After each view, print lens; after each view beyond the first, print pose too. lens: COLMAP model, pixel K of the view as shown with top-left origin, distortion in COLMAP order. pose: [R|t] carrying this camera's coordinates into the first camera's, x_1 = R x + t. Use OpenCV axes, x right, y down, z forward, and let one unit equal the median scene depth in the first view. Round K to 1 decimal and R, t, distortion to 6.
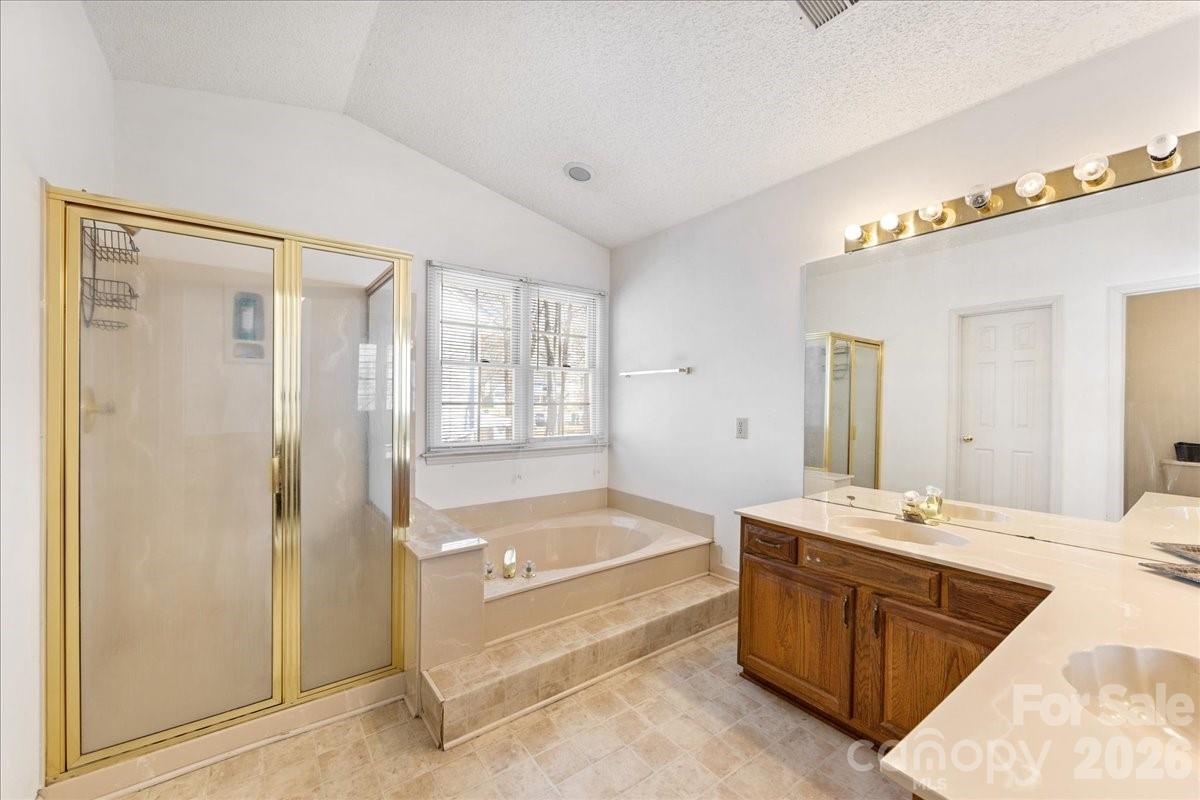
lens RADIAL K [[469.9, 0, 595.5], [0, 469.9, 402.3], [0, 0, 1]] dist [-0.002306, -0.000490]
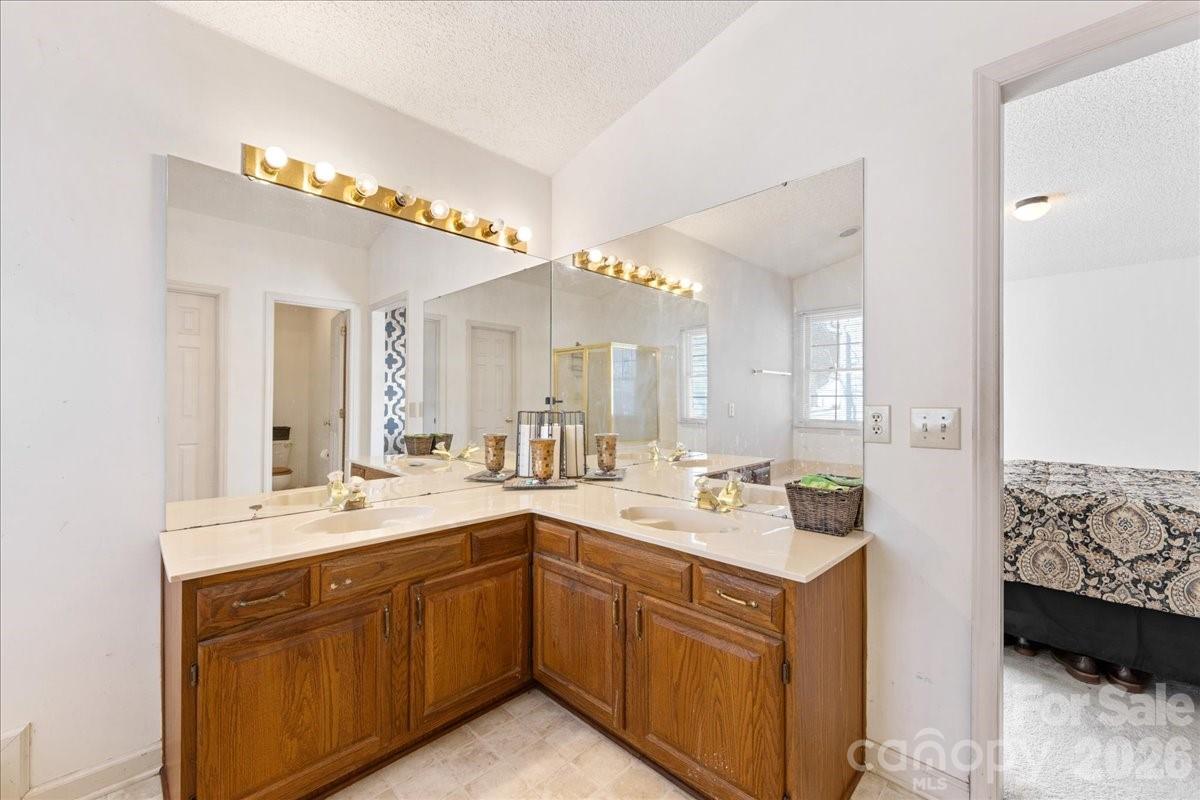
lens RADIAL K [[469.9, 0, 597.1], [0, 469.9, 401.4], [0, 0, 1]] dist [-0.002306, -0.000490]
pose [[-0.146049, -0.007292, 0.989251, -0.242242], [0.001181, 0.999971, 0.007545, 0.024953], [-0.989277, 0.002271, -0.146036, 0.498551]]
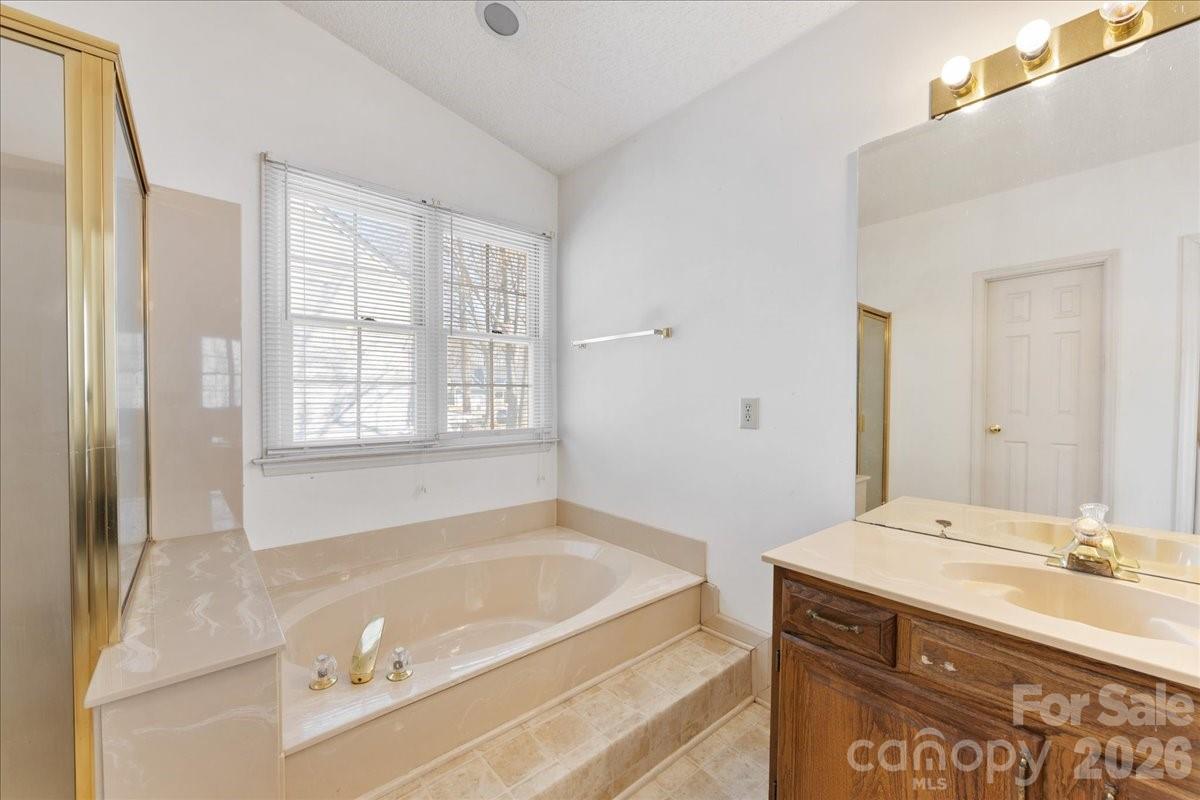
lens RADIAL K [[469.9, 0, 592.2], [0, 469.9, 398.9], [0, 0, 1]] dist [-0.002306, -0.000490]
pose [[0.997744, -0.006606, 0.066802, 0.047137], [0.006689, 0.999977, -0.001021, 0.035874], [-0.066794, 0.001465, 0.997766, 0.374364]]
